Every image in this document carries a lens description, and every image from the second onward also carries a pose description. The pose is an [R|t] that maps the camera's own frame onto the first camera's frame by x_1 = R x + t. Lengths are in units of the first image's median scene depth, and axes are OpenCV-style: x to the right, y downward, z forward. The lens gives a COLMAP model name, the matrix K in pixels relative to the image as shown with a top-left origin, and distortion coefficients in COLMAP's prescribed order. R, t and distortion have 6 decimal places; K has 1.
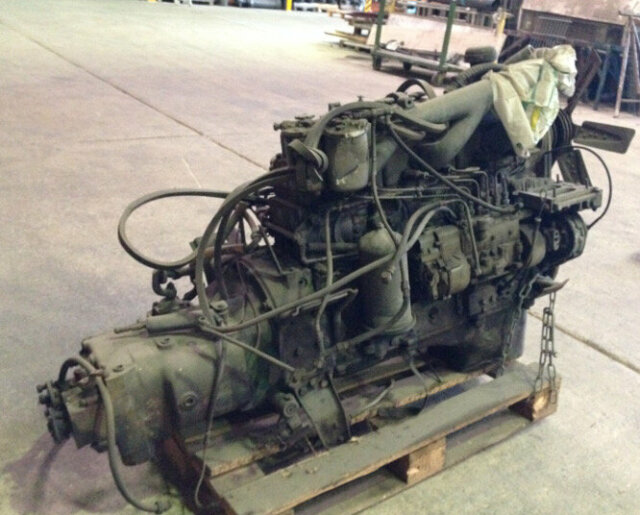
lens RADIAL K [[696.7, 0, 302.2], [0, 696.7, 272.9], [0, 0, 1]] dist [0.025924, 0.032182]
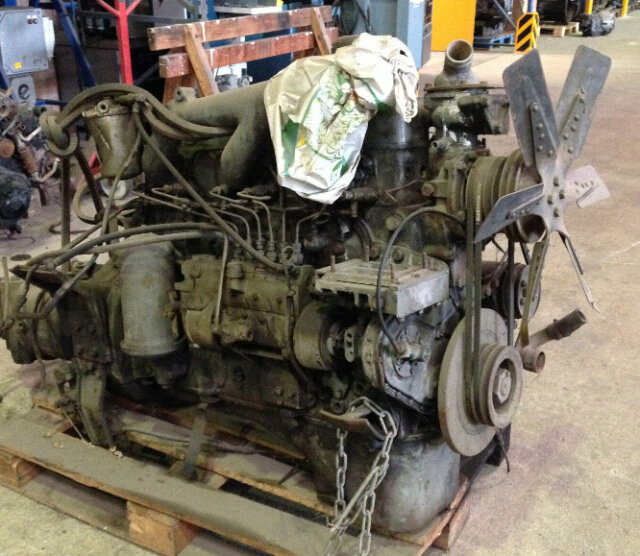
lens RADIAL K [[751.3, 0, 320.0], [0, 751.3, 278.0], [0, 0, 1]] dist [0.045549, 0.033323]
pose [[0.432711, 0.279082, -0.857248, 0.985400], [-0.329453, 0.934063, 0.137792, -0.202137], [0.839179, 0.222799, 0.496124, 0.686901]]
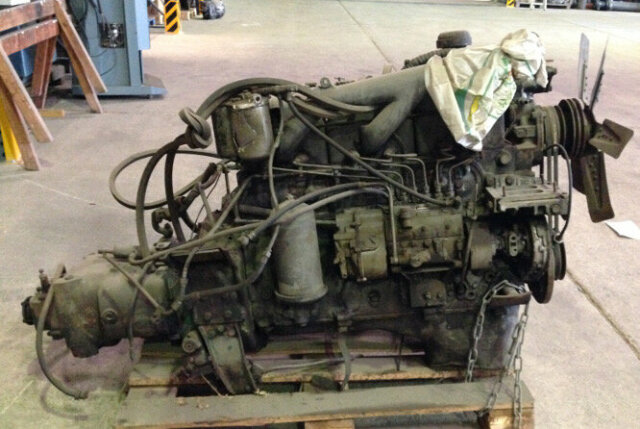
lens RADIAL K [[618.8, 0, 320.2], [0, 618.8, 230.3], [0, 0, 1]] dist [0.042004, -0.025825]
pose [[0.860025, 0.157801, -0.485238, 0.580103], [-0.172032, 0.984971, 0.015410, -0.038097], [0.480377, 0.070223, 0.874247, 0.194165]]
